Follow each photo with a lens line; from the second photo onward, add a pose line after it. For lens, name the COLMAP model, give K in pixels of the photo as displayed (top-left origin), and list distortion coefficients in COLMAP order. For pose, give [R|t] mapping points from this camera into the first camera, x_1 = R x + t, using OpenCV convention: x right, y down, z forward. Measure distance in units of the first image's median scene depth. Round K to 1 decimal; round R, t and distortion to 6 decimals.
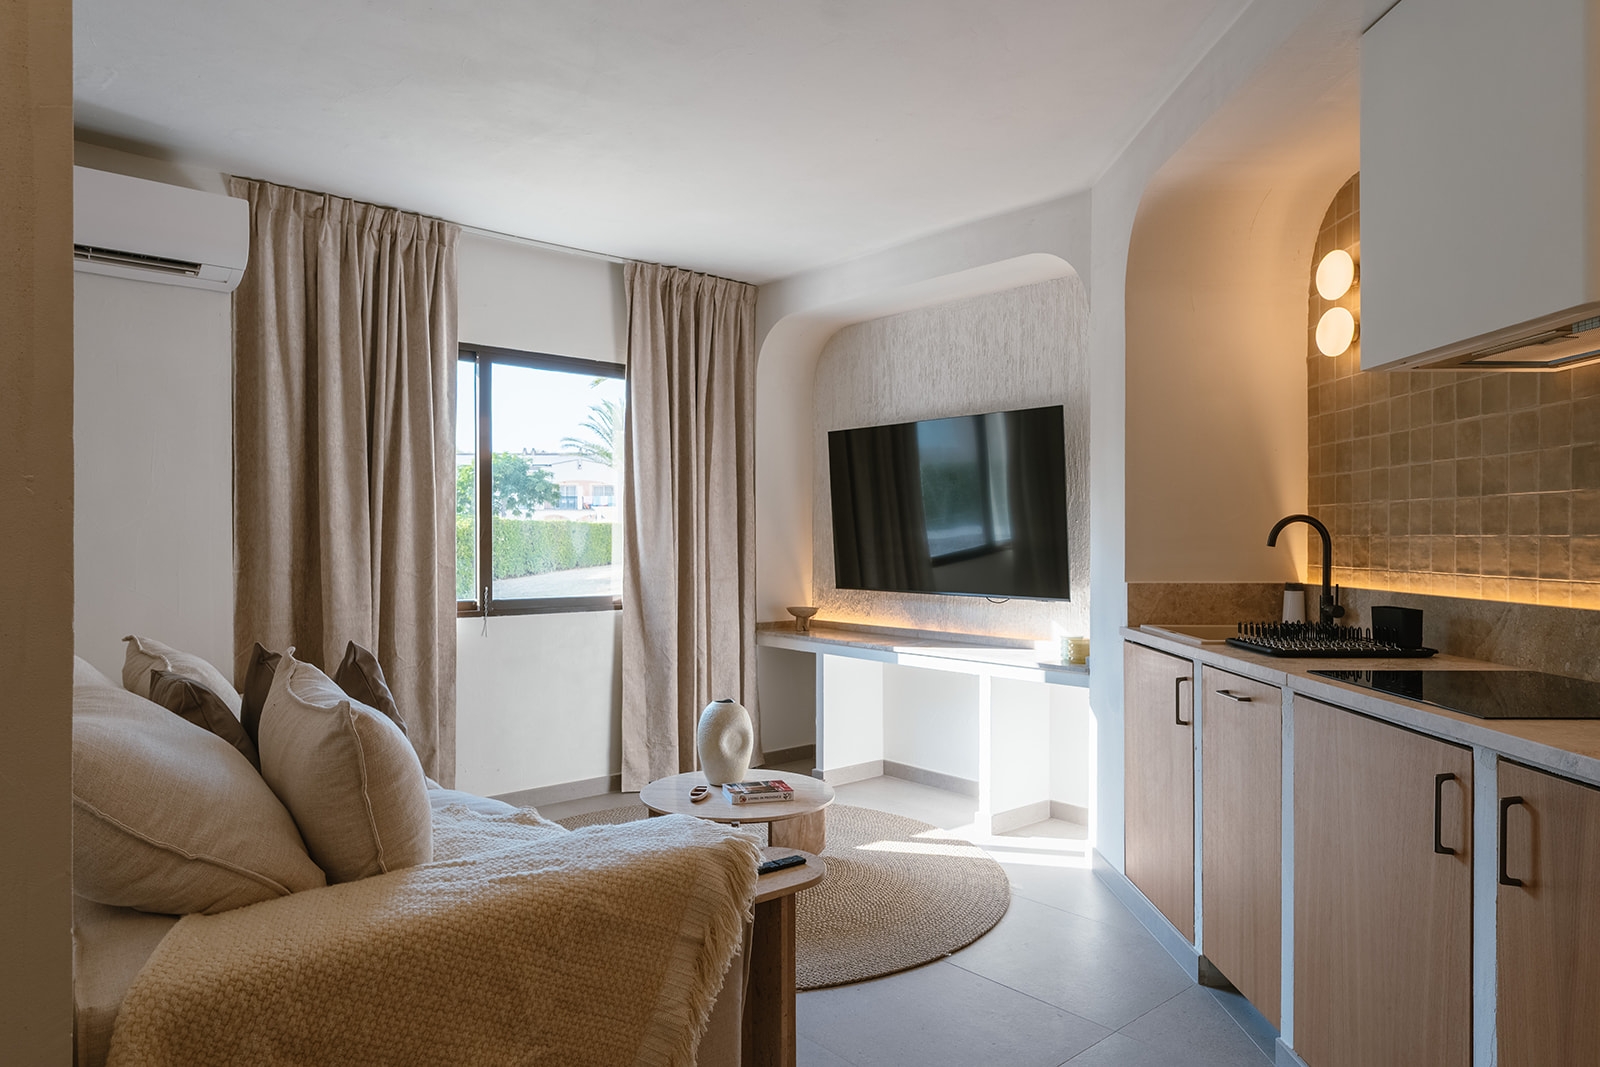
lens RADIAL K [[1022.3, 0, 800.3], [0, 1022.3, 541.6], [0, 0, 1]] dist [0.001616, 0.000795]
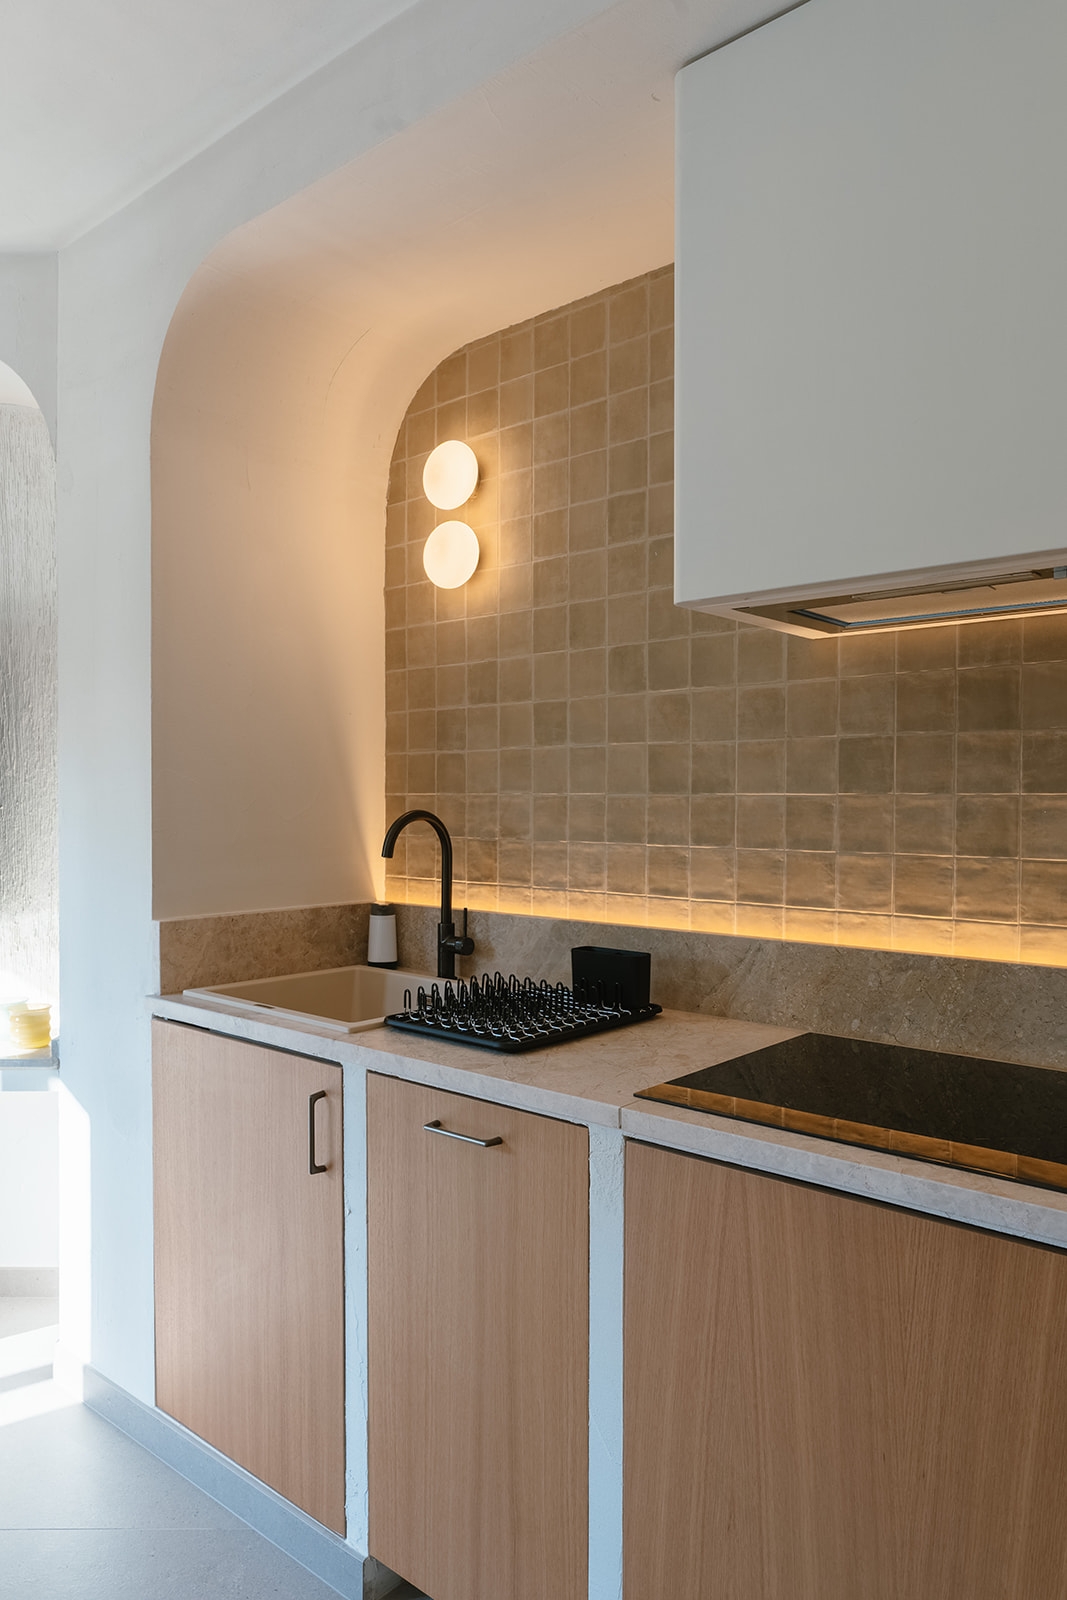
lens RADIAL K [[1076.6, 0, 536.7], [0, 1076.6, 815.5], [0, 0, 1]] dist [0.000937, -0.005551]
pose [[0.655433, -0.011669, 0.755163, -0.011638], [0.001395, 0.999898, 0.014239, -0.036981], [-0.755252, -0.008279, 0.655383, 0.516264]]
